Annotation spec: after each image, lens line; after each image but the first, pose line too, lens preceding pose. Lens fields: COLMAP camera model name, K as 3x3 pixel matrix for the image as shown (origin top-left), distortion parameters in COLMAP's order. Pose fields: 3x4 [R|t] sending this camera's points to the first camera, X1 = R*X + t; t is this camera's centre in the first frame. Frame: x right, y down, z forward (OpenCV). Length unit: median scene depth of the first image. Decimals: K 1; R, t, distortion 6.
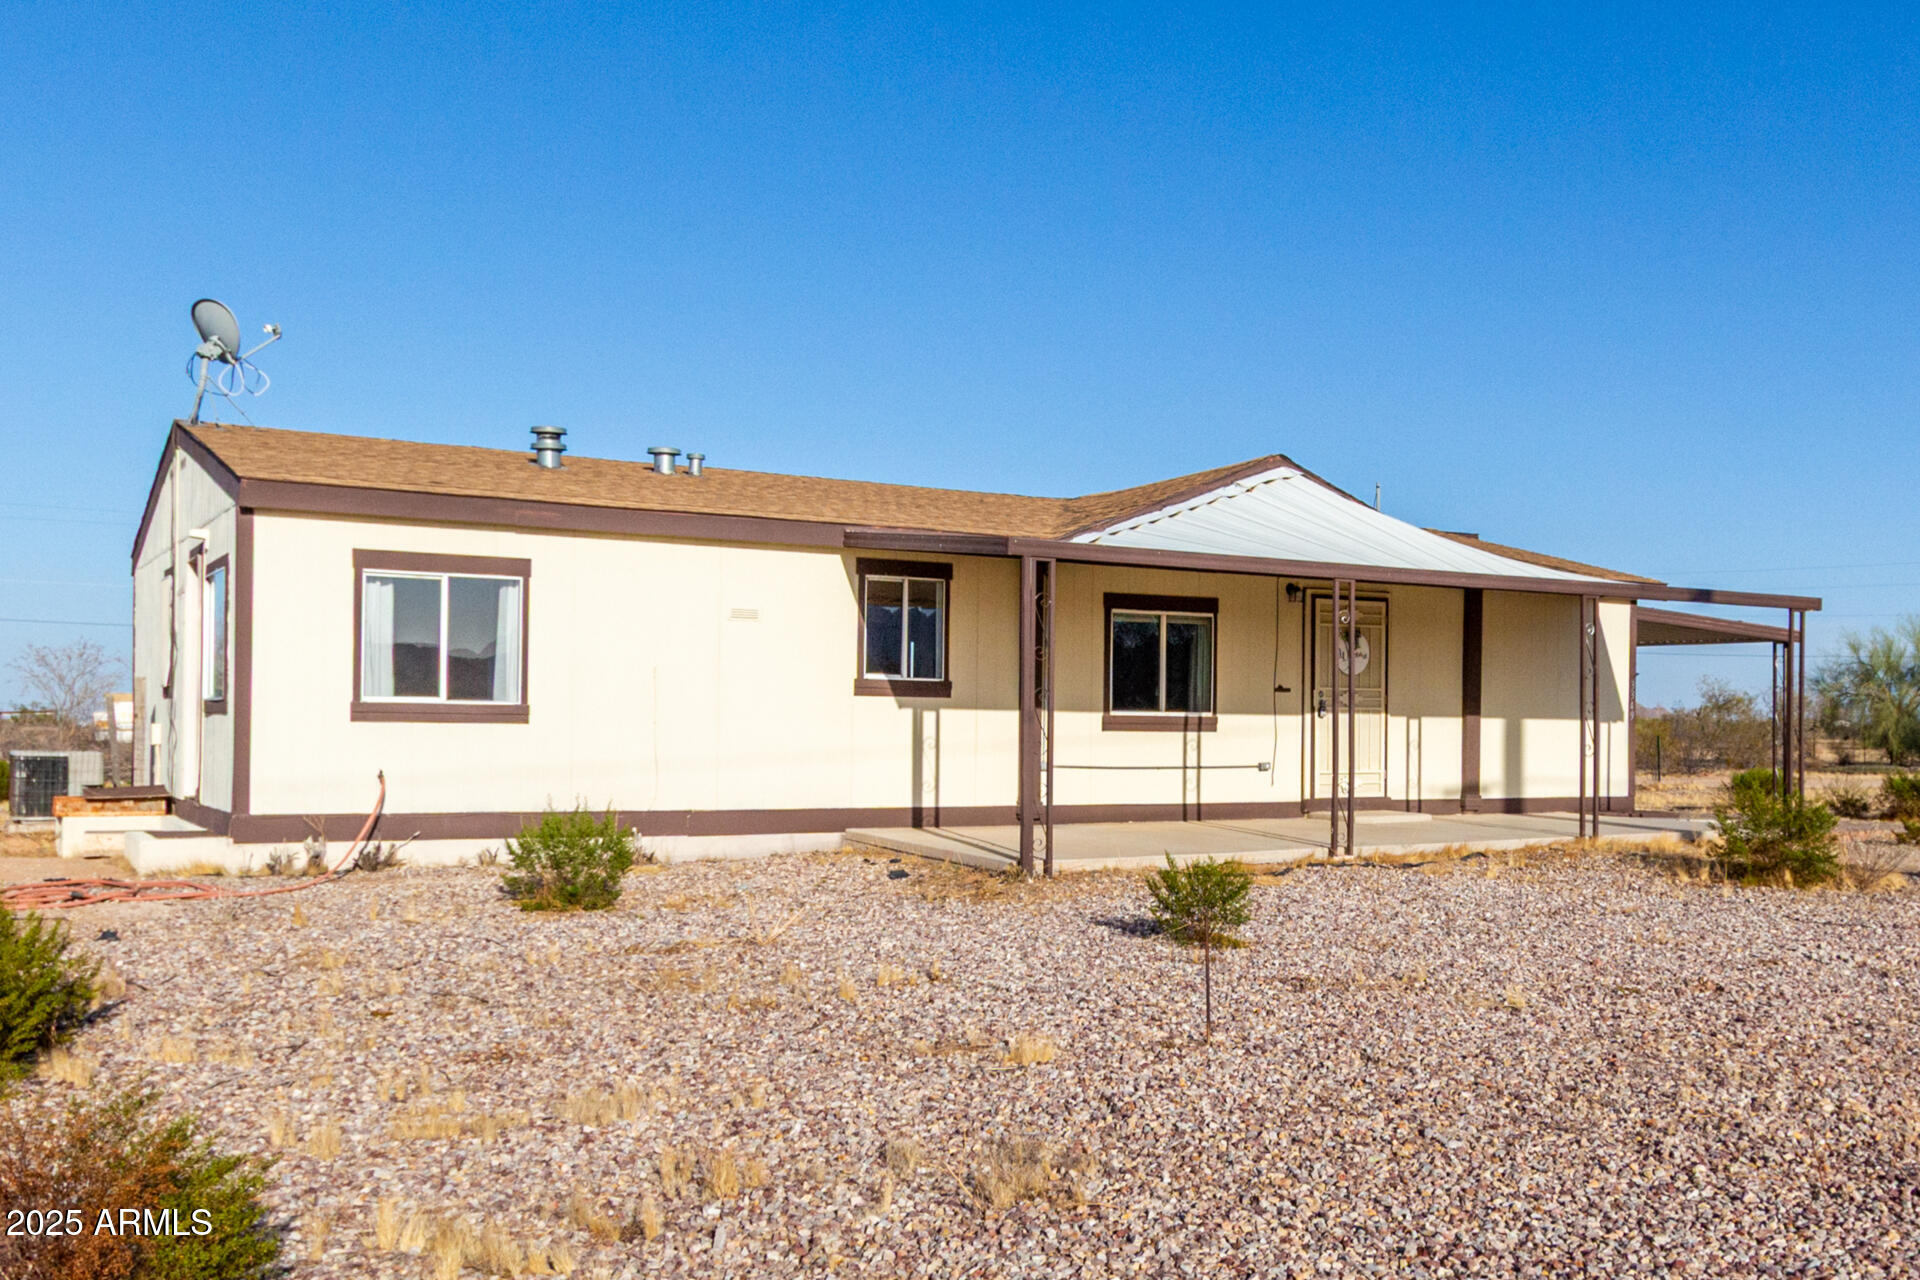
lens RADIAL K [[1365.4, 0, 960.0], [0, 1365.4, 640.0], [0, 0, 1]] dist [0.007929, 0.001165]
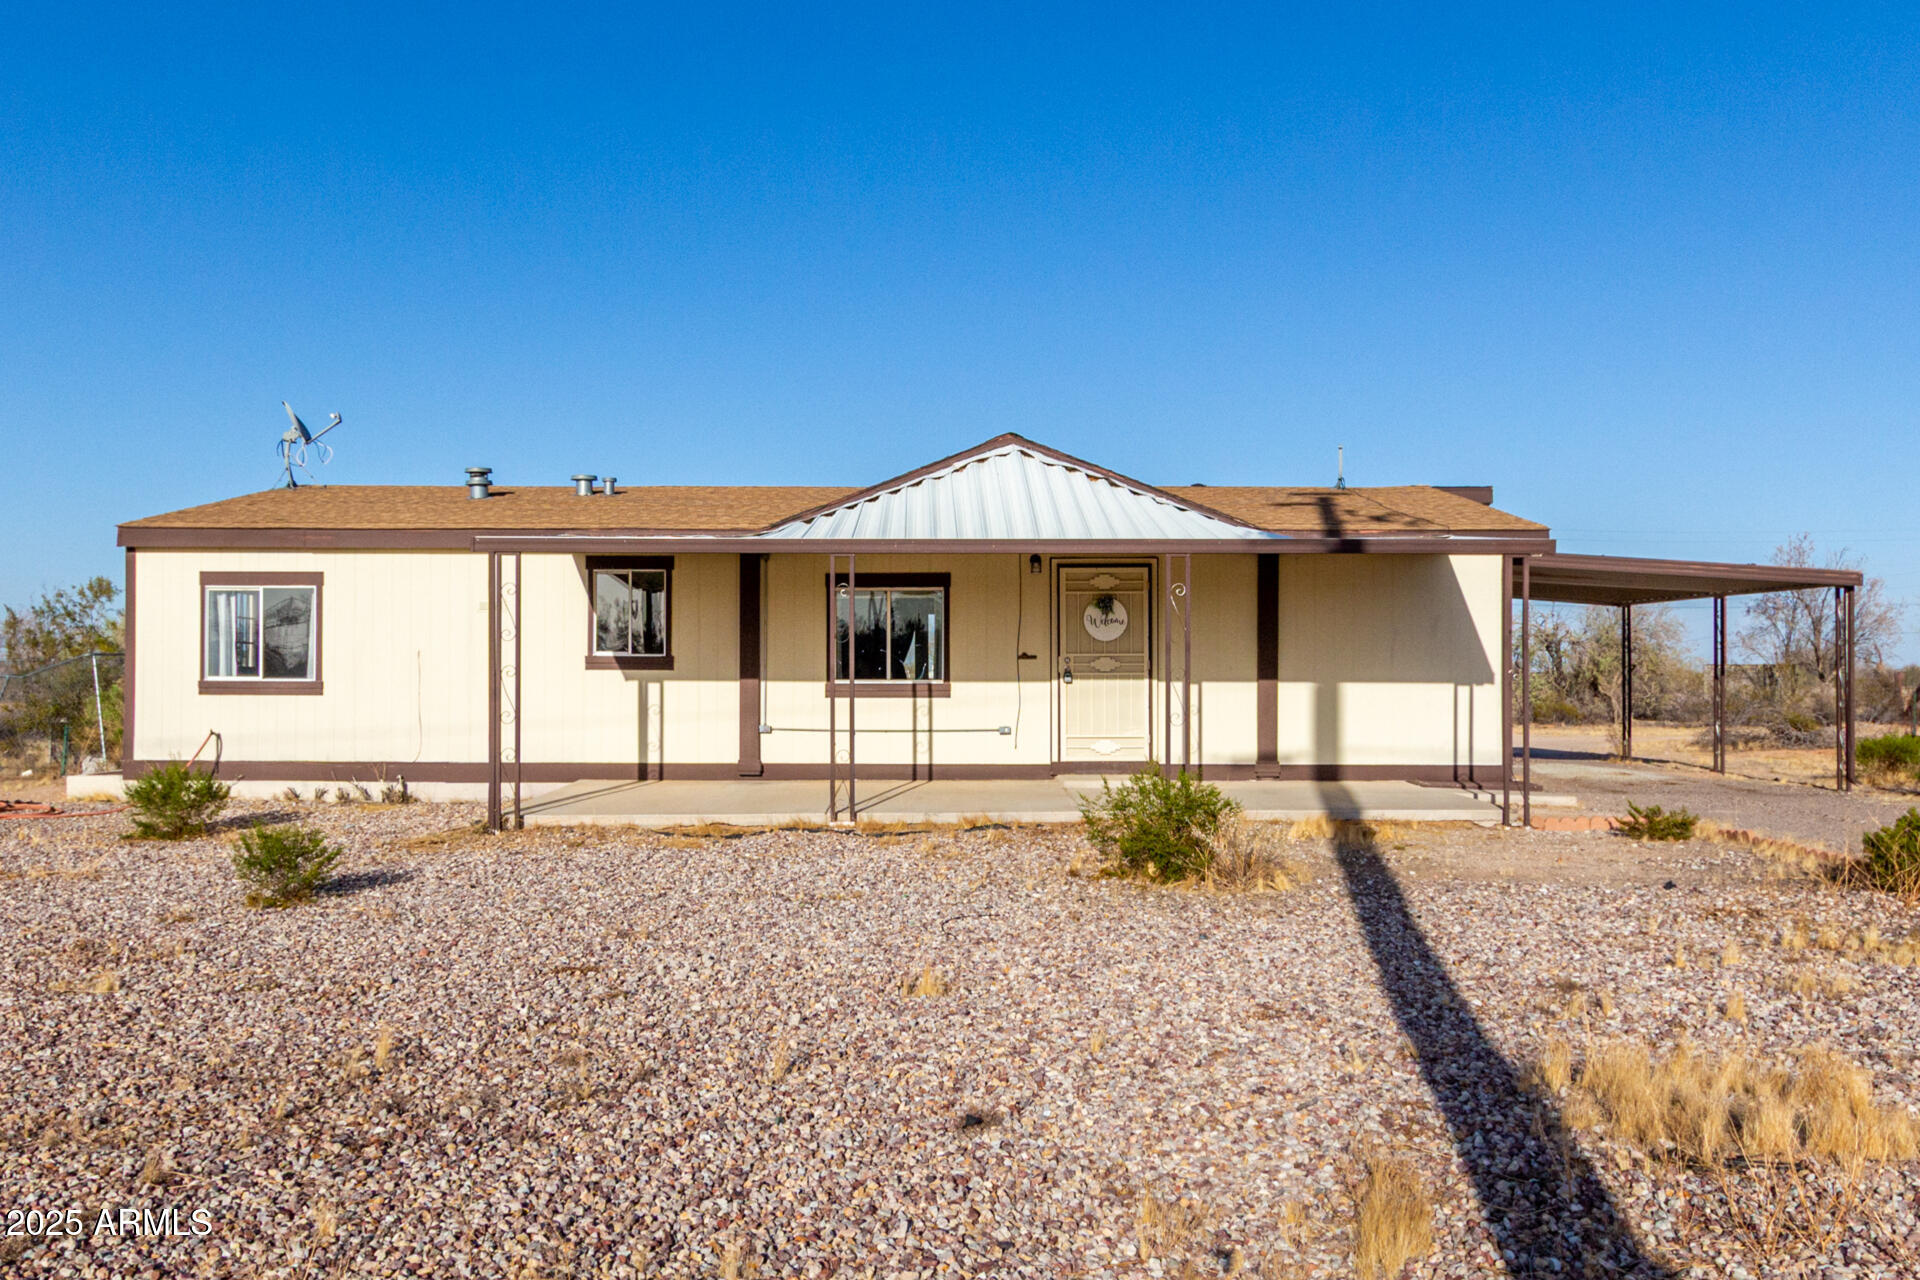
lens RADIAL K [[1144.4, 0, 960.0], [0, 1144.4, 640.0], [0, 0, 1]] dist [-0.004025, 0.000144]
pose [[0.913672, -0.026341, -0.405597, 0.568426], [0.033014, 0.999410, 0.009464, 0.013798], [0.405108, -0.022037, 0.914003, 0.186193]]
